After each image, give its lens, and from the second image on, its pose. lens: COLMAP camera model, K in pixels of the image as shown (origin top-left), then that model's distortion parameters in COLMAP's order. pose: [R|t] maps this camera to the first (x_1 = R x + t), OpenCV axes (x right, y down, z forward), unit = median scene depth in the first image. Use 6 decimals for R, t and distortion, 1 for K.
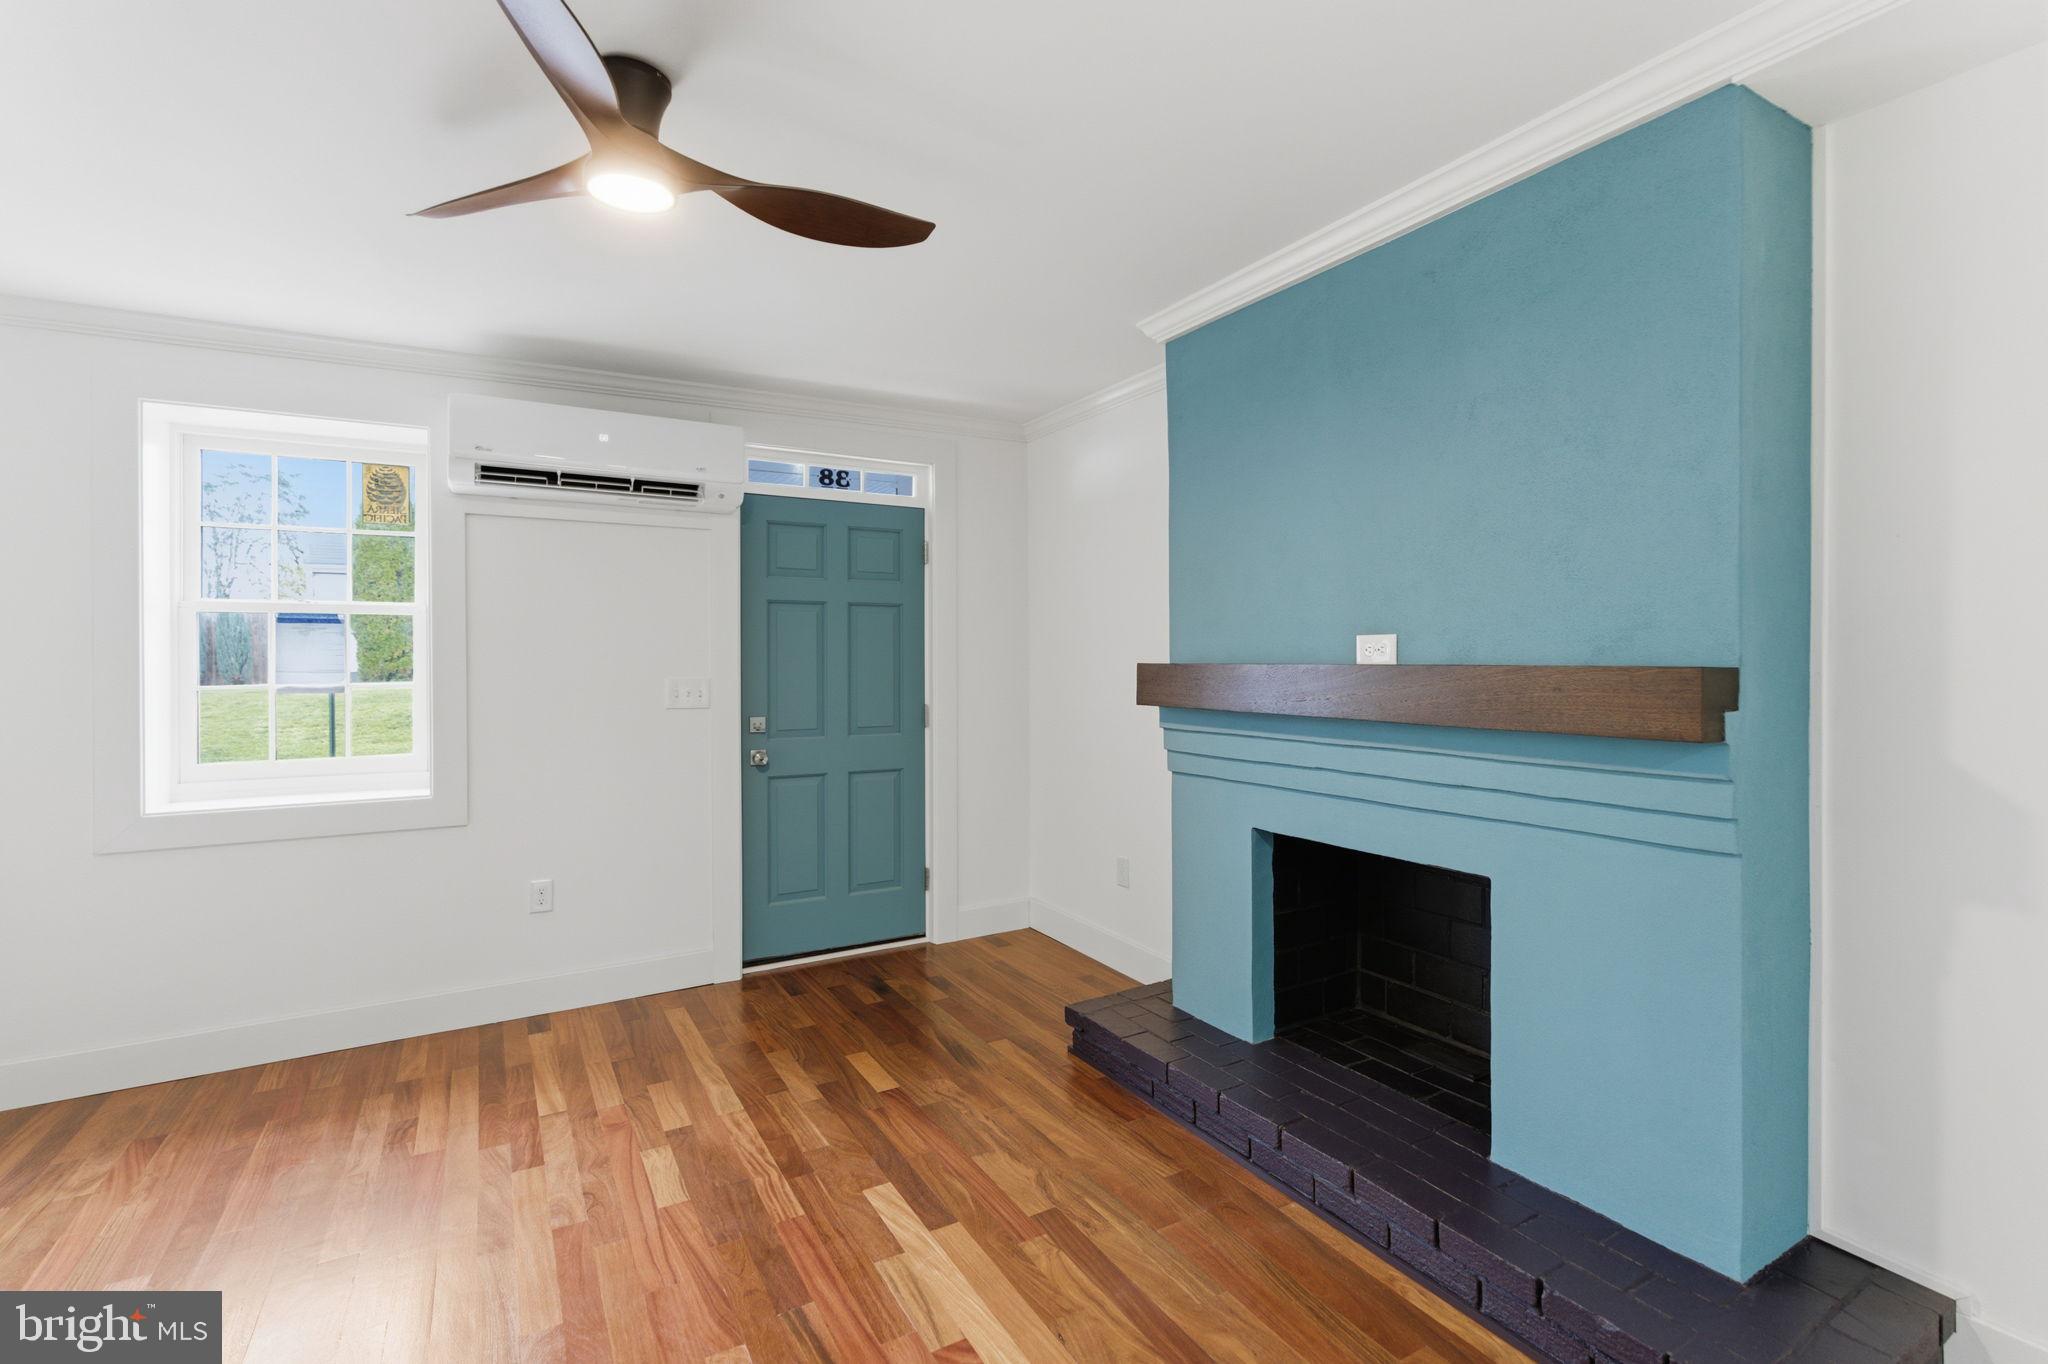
lens RADIAL K [[926.4, 0, 1019.4], [0, 926.4, 664.2], [0, 0, 1]] dist [-0.000322, 0.000777]
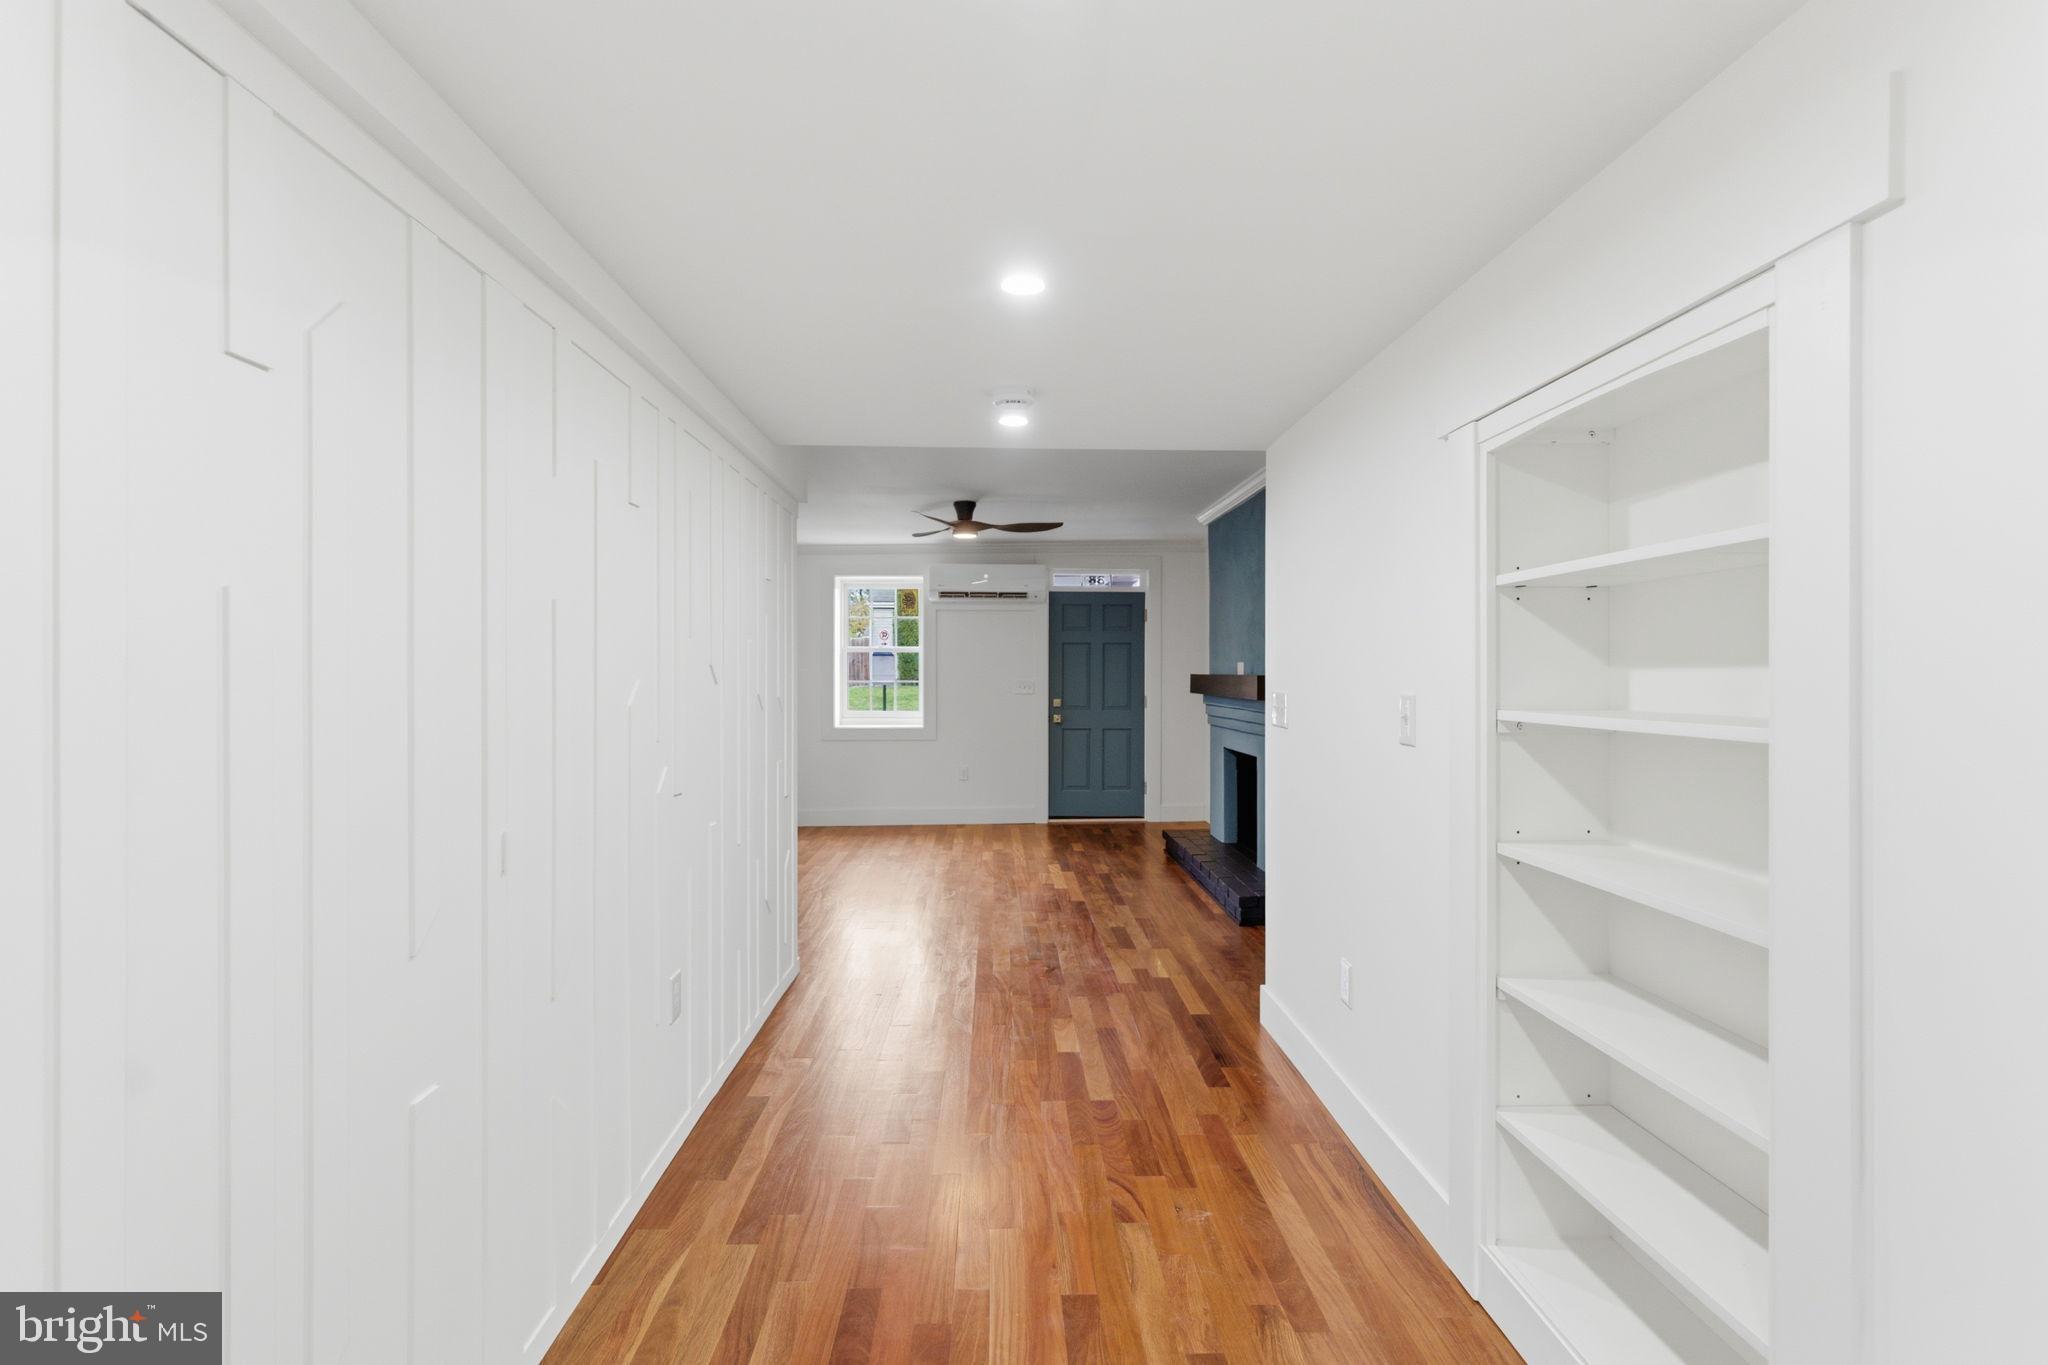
lens RADIAL K [[926.4, 0, 1019.4], [0, 926.4, 664.7], [0, 0, 1]] dist [-0.000322, 0.000777]
pose [[0.881964, 0.001485, -0.471314, 0.716186], [-0.006891, 0.999929, -0.009745, 0.000843], [0.471266, 0.011843, 0.881911, -1.001984]]
